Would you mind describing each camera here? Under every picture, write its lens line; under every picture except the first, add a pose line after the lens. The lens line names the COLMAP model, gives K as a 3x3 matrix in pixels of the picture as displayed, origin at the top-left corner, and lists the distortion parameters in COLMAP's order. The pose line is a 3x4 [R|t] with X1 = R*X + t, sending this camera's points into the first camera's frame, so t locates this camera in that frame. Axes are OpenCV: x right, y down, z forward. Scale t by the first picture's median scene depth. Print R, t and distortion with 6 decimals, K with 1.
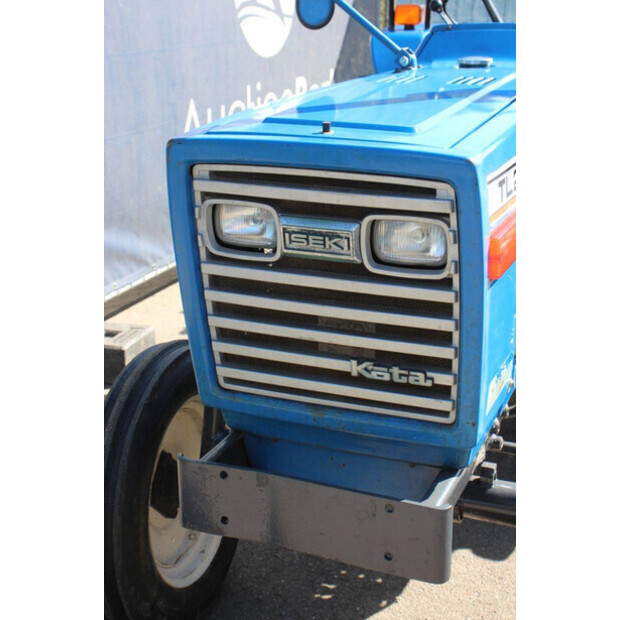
lens RADIAL K [[1044.2, 0, 314.0], [0, 1044.2, 309.4], [0, 0, 1]] dist [0.143454, 0.000000]
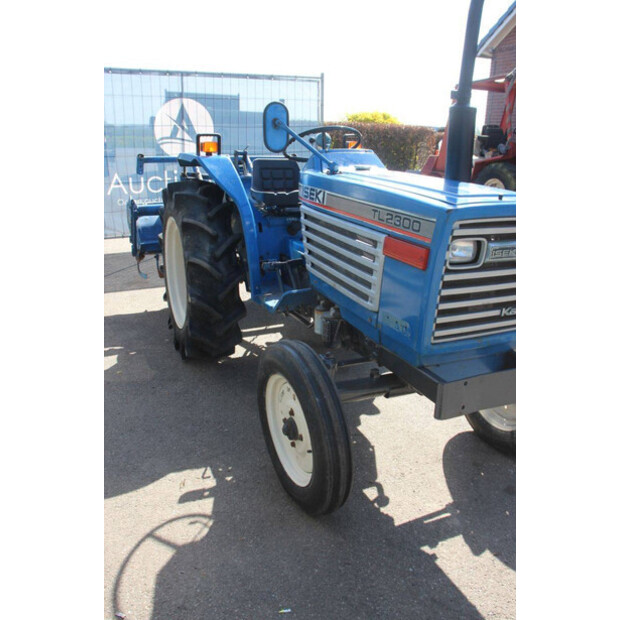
lens RADIAL K [[564.2, 0, 323.2], [0, 564.2, 314.5], [0, 0, 1]] dist [-0.105879, 0.066850]
pose [[0.690207, -0.213434, 0.691419, -0.999916], [0.204251, 0.974120, 0.096808, -0.122818], [-0.694187, 0.074406, 0.715938, 0.472494]]
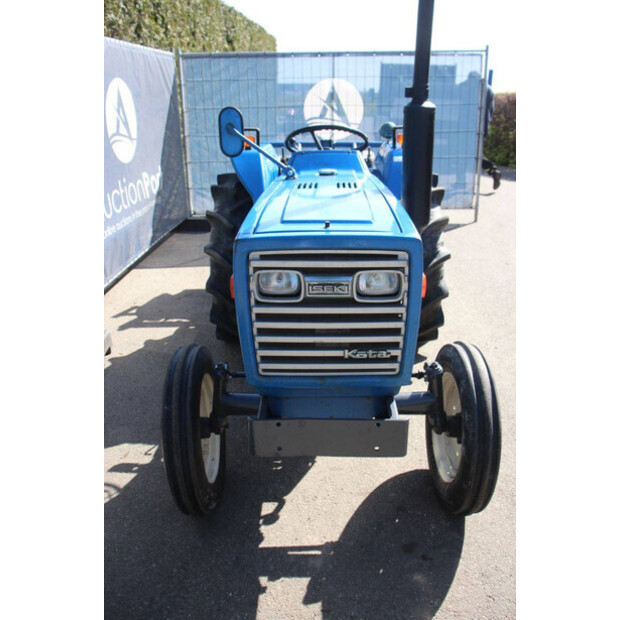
lens RADIAL K [[564.2, 0, 315.9], [0, 564.2, 315.0], [0, 0, 1]] dist [-0.105879, 0.066850]
pose [[0.931949, -0.142158, 0.333559, -0.337664], [0.122114, 0.989252, 0.080423, -0.098902], [-0.341407, -0.034217, 0.939293, 0.104428]]
